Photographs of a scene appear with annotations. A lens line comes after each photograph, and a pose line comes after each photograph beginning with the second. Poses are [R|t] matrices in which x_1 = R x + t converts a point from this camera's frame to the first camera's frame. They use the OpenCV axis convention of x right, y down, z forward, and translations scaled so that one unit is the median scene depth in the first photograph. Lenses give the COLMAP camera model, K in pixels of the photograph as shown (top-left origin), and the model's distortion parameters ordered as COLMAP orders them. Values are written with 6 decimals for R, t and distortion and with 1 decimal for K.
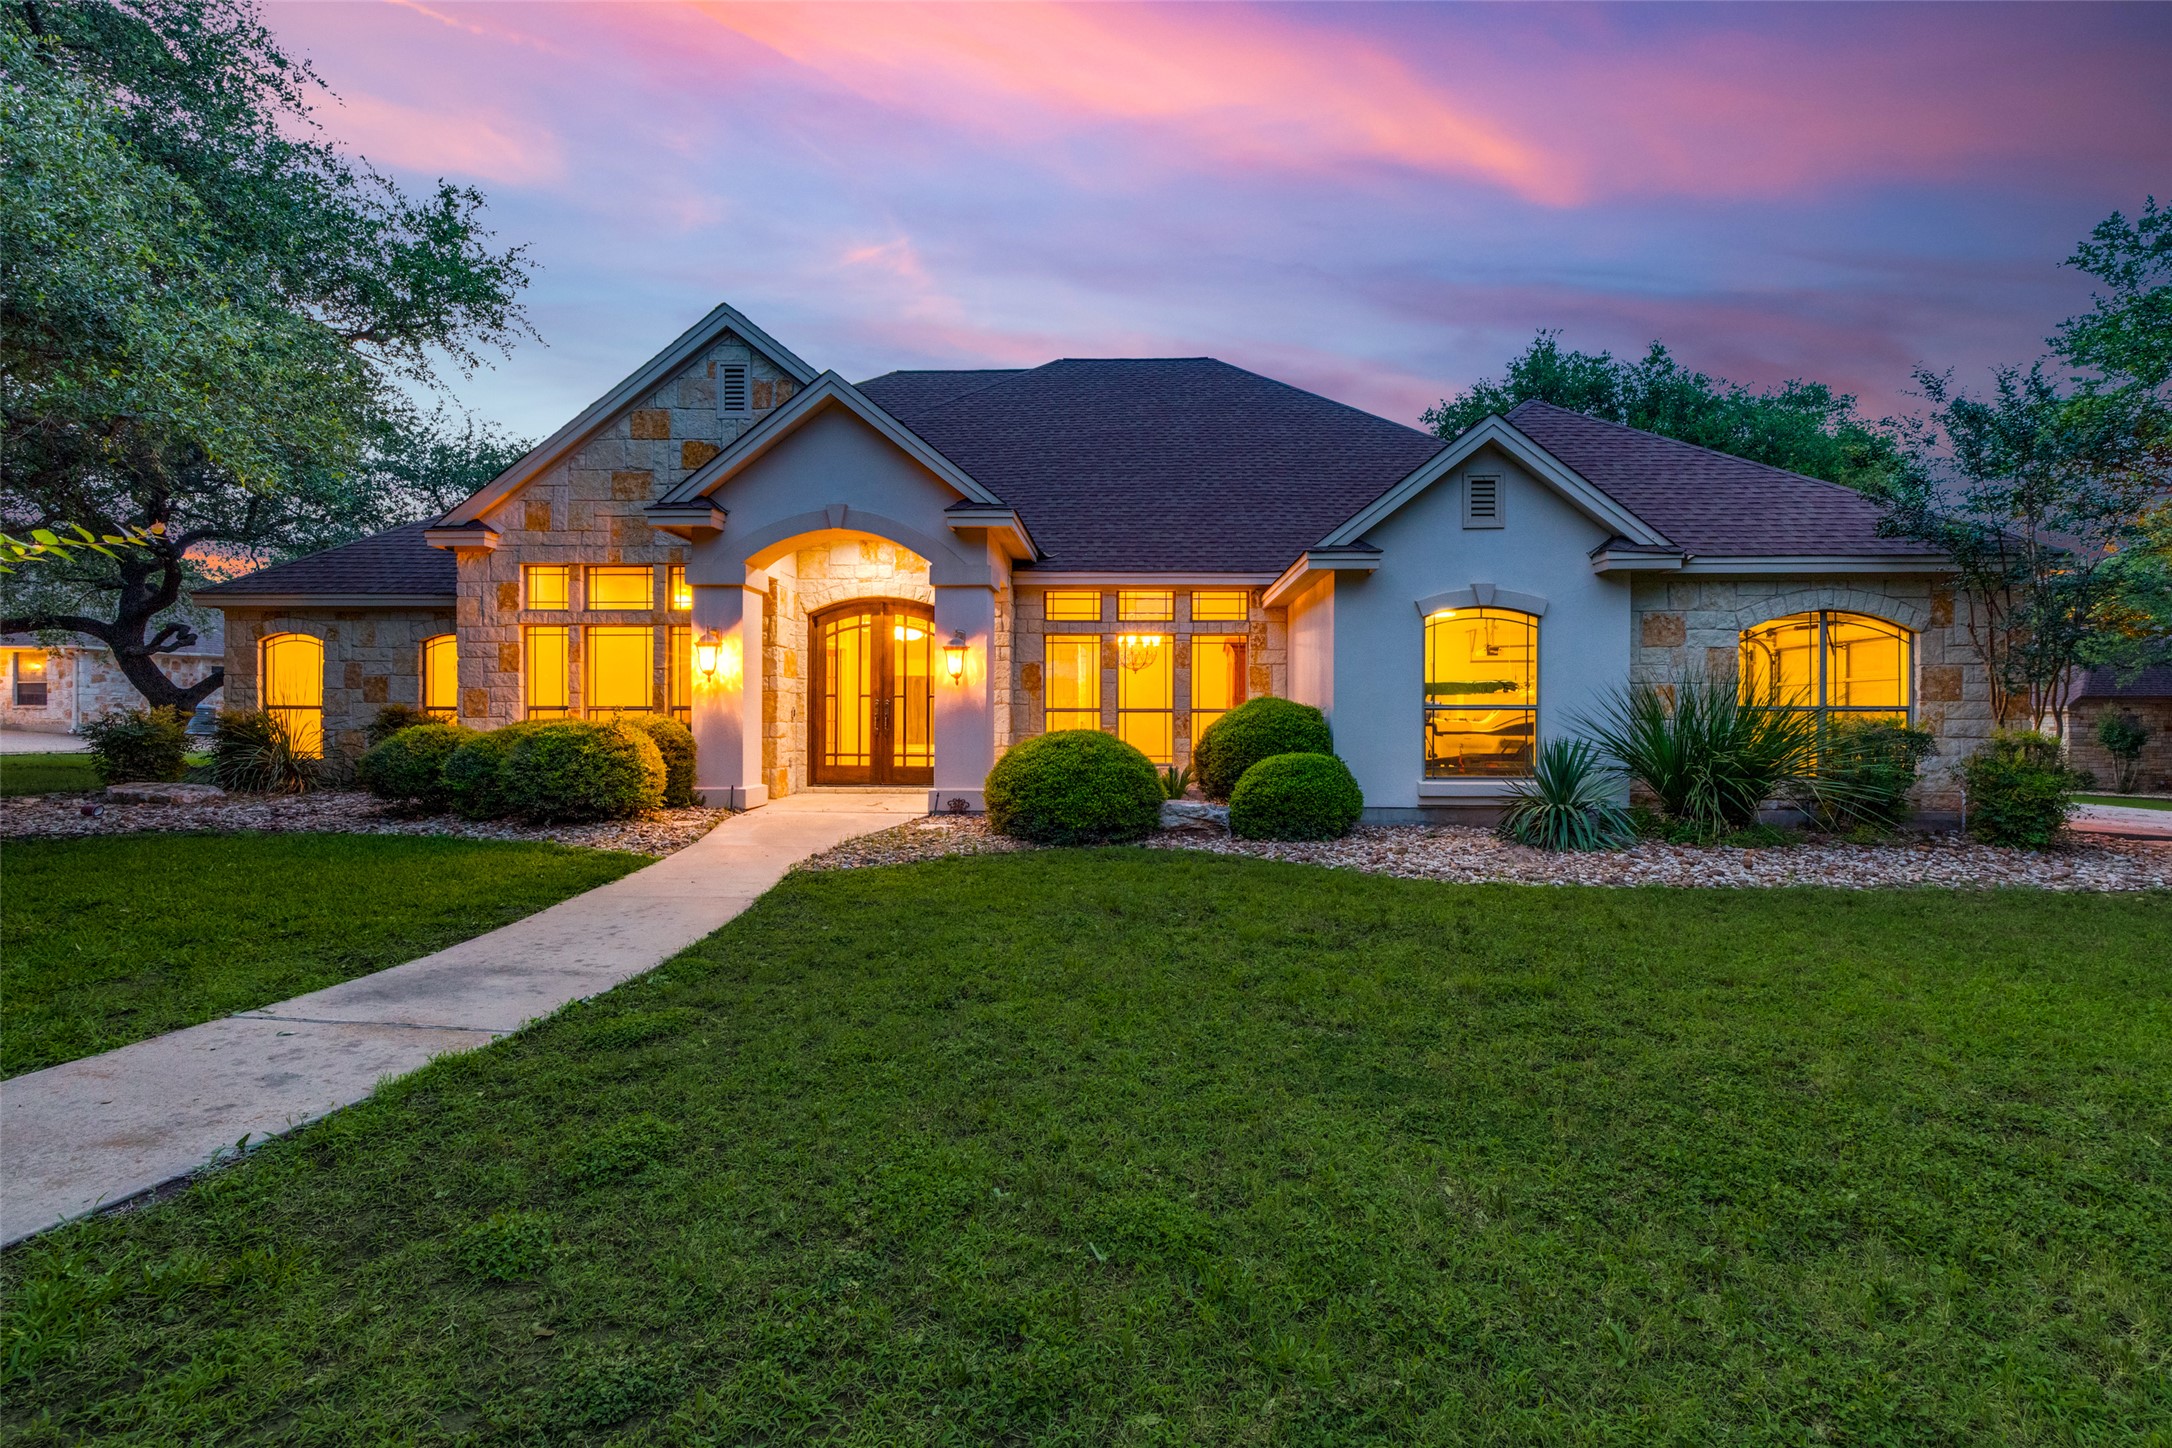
lens RADIAL K [[932.0, 0, 1086.0], [0, 932.0, 724.0], [0, 0, 1]] dist [0.003093, -0.000446]
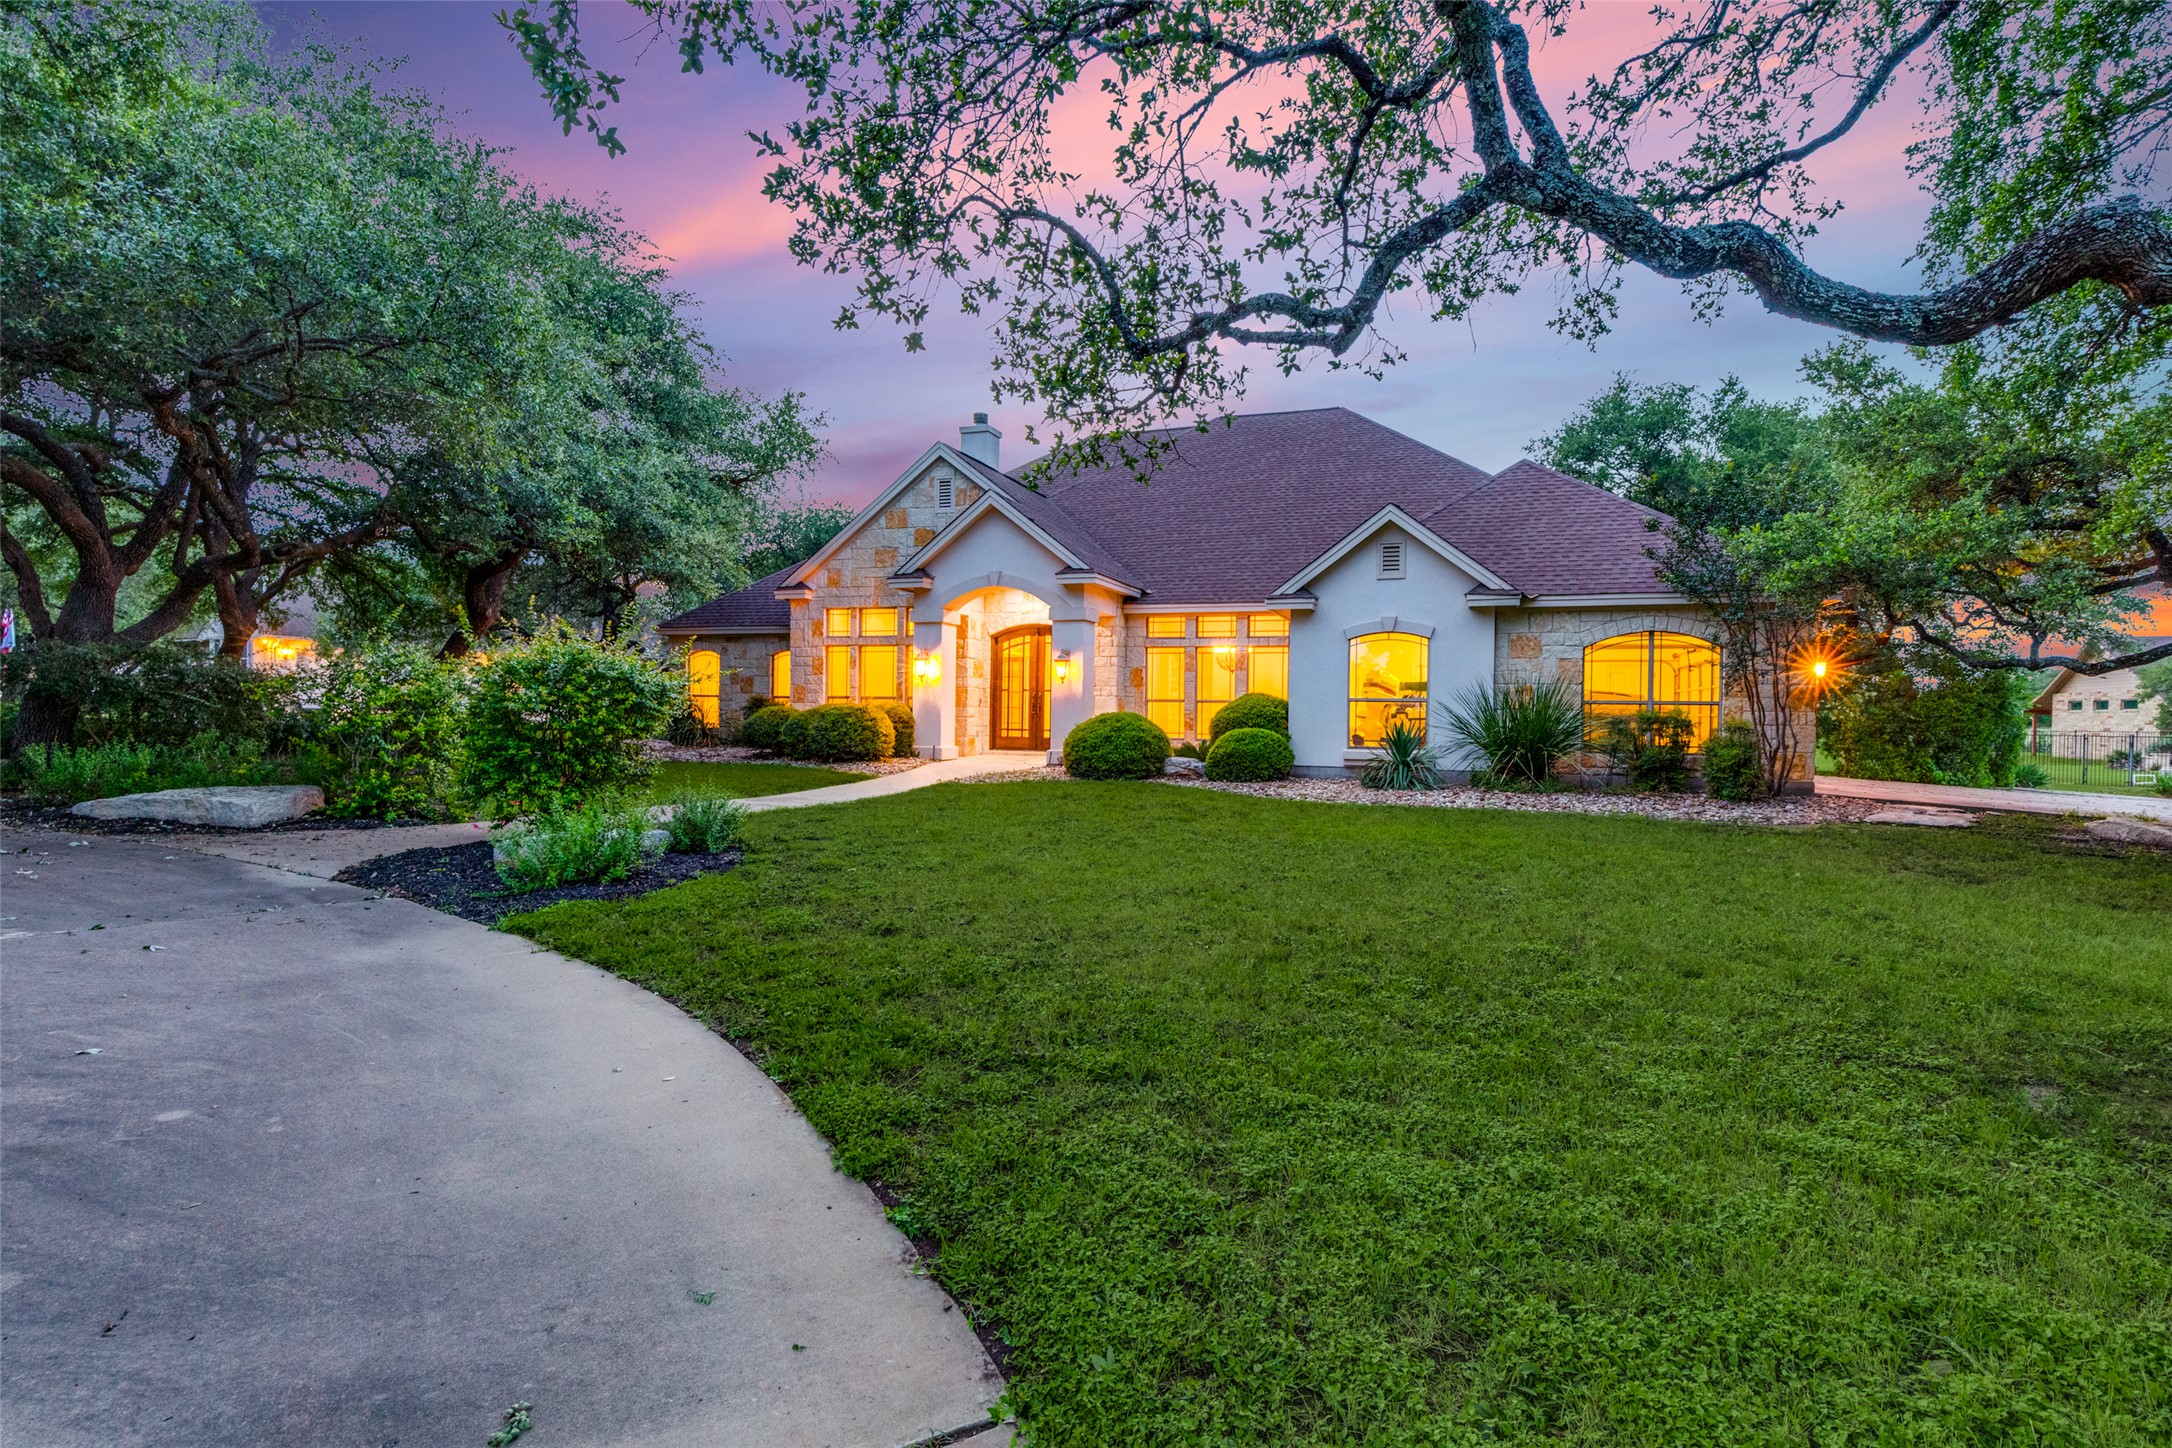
lens RADIAL K [[979.5, 0, 1100.3], [0, 979.5, 724.4], [0, 0, 1]] dist [0.004763, -0.001256]
pose [[0.957391, 0.013470, -0.288481, 0.364265], [-0.011137, 0.999891, 0.009724, 0.008821], [0.288580, -0.006097, 0.957436, -0.518245]]
